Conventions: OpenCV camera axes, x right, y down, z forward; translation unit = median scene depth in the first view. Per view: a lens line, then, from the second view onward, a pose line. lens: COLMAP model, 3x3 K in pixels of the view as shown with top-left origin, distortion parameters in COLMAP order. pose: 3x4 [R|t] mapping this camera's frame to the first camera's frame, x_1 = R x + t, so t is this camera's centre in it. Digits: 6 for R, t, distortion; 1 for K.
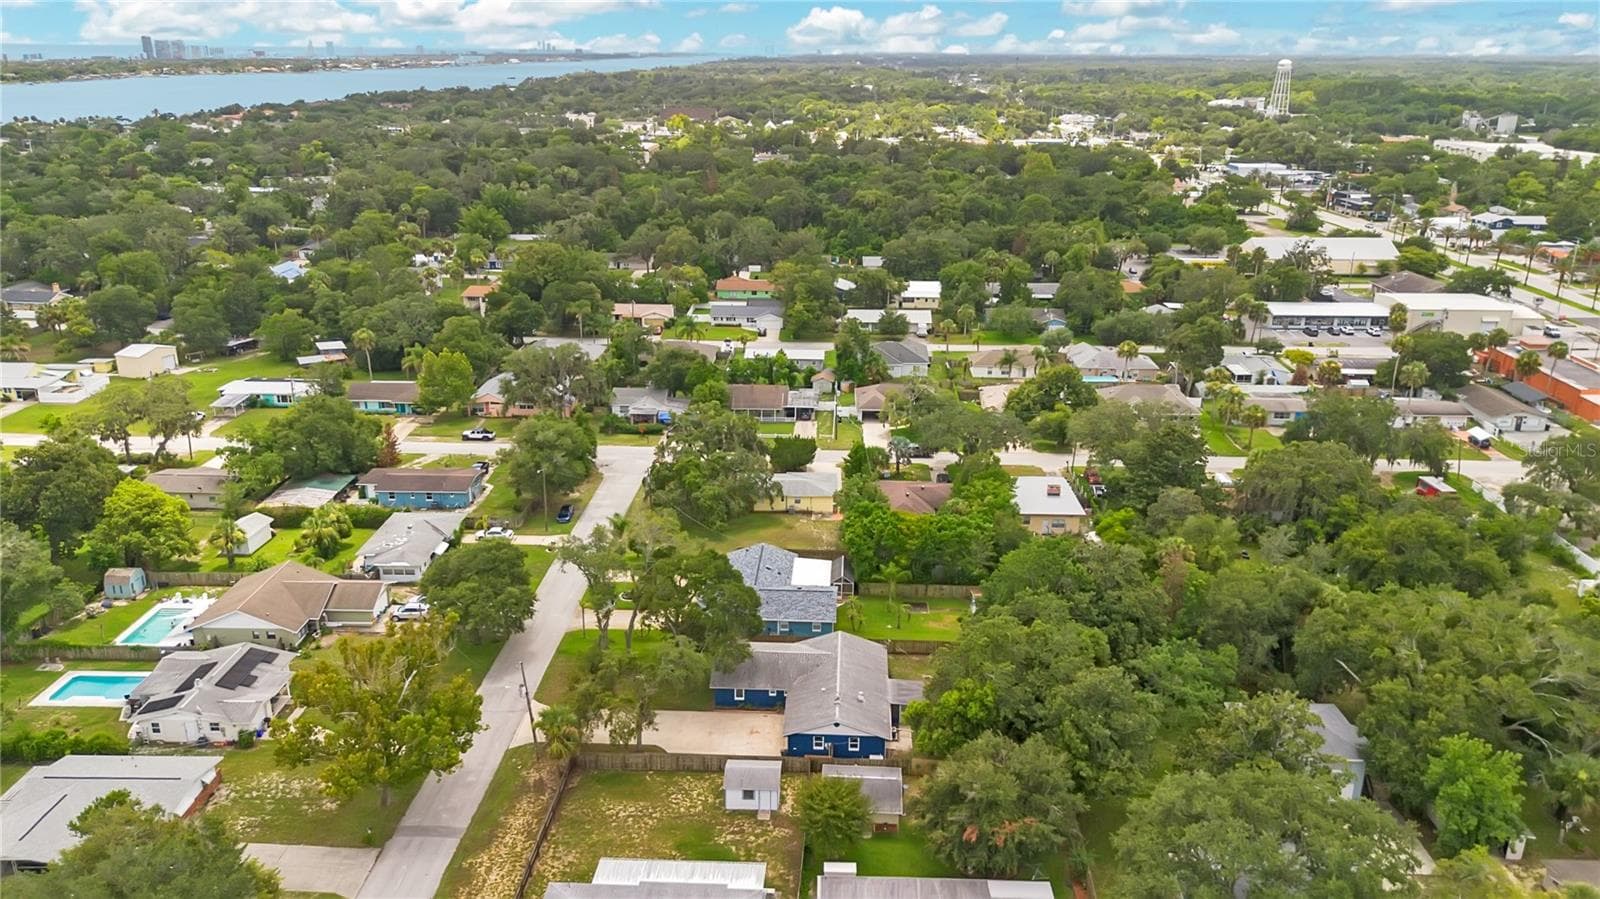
lens RADIAL K [[1142.3, 0, 800.0], [0, 1142.3, 449.5], [0, 0, 1]] dist [0.069417, -0.056740]
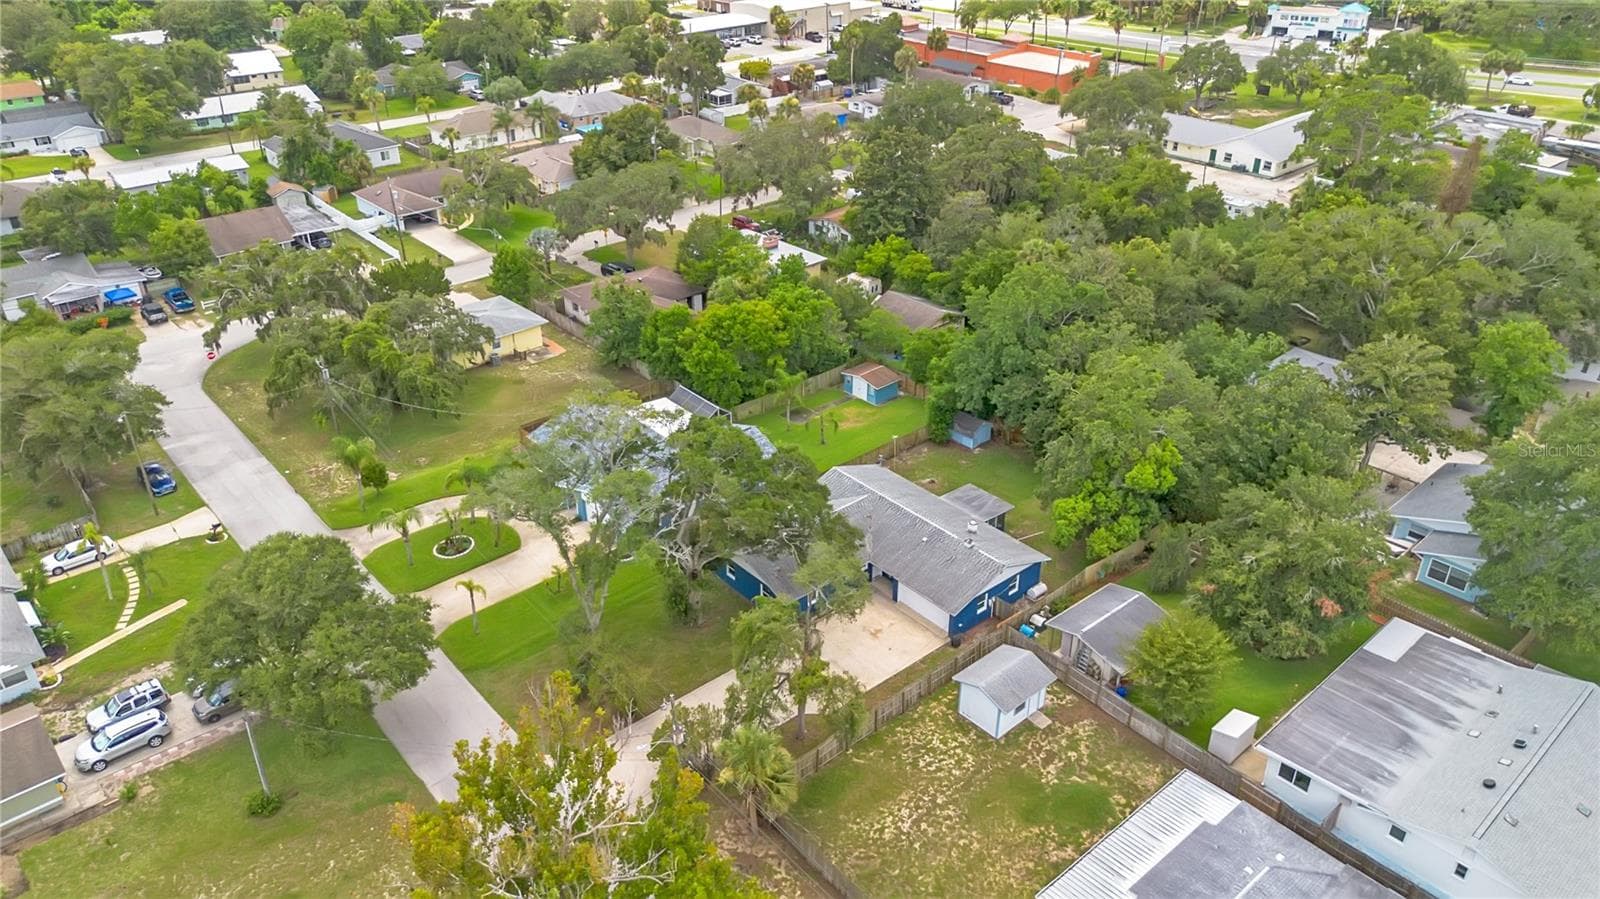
lens RADIAL K [[1142.3, 0, 800.0], [0, 1142.3, 449.5], [0, 0, 1]] dist [0.069417, -0.056740]
pose [[0.729998, -0.344054, 0.590534, -0.278476], [0.232147, 0.937501, 0.259231, -0.030597], [-0.642815, -0.052147, 0.764244, 0.315114]]
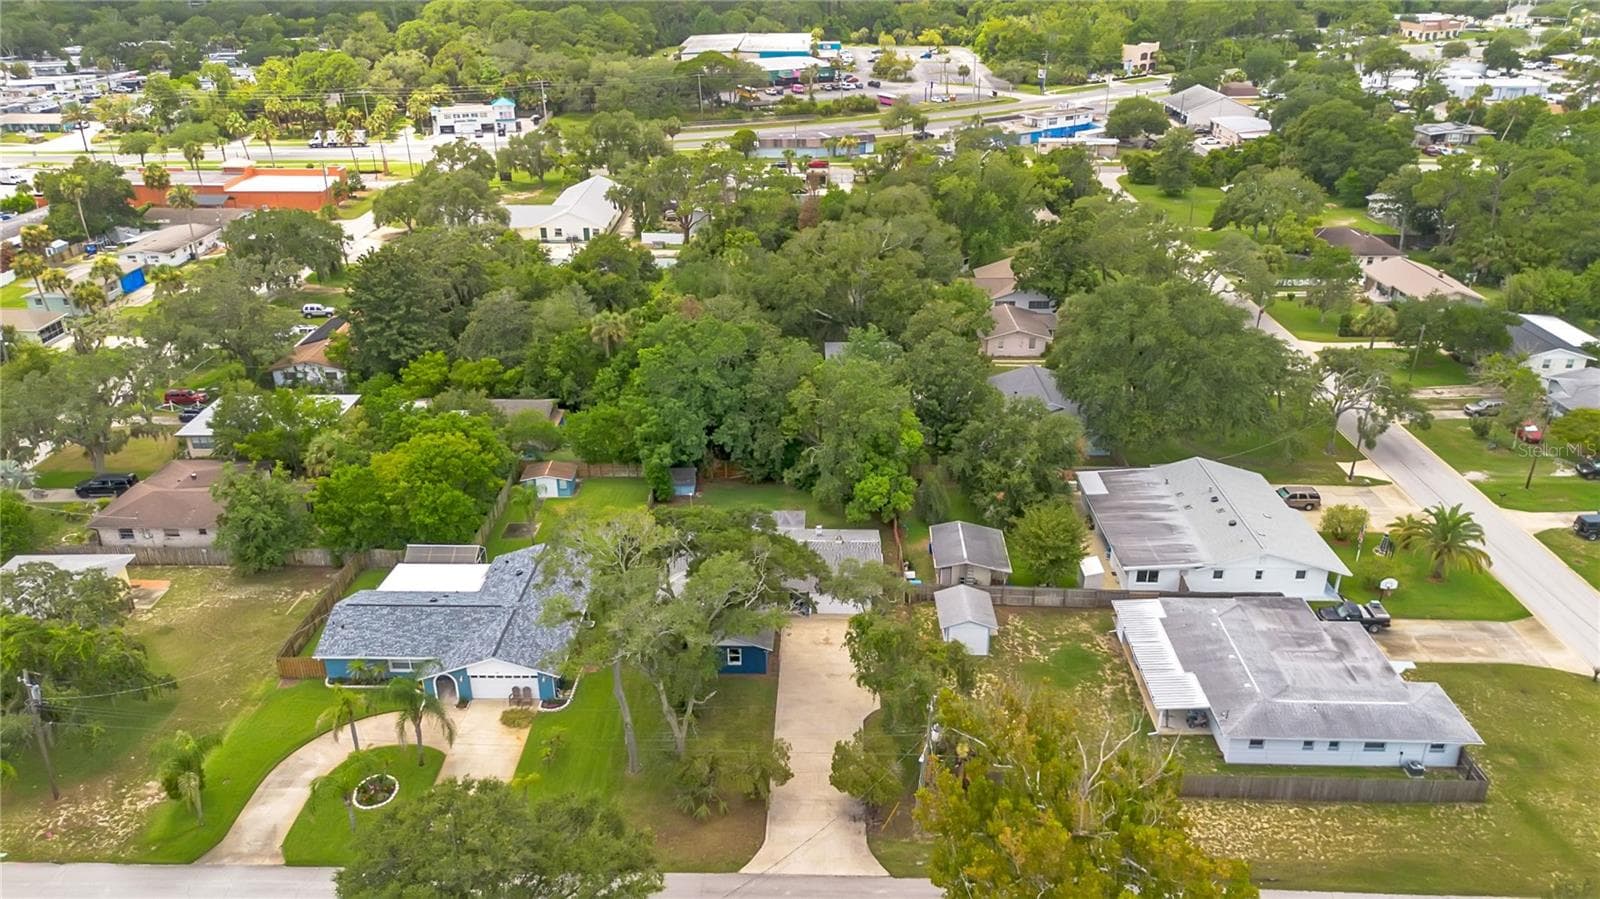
lens RADIAL K [[1142.3, 0, 800.0], [0, 1142.3, 449.5], [0, 0, 1]] dist [0.069417, -0.056740]
pose [[-0.006968, -0.427569, 0.903956, -0.429840], [0.337288, 0.849999, 0.404647, -0.115657], [-0.941376, 0.307713, 0.138291, 0.548107]]
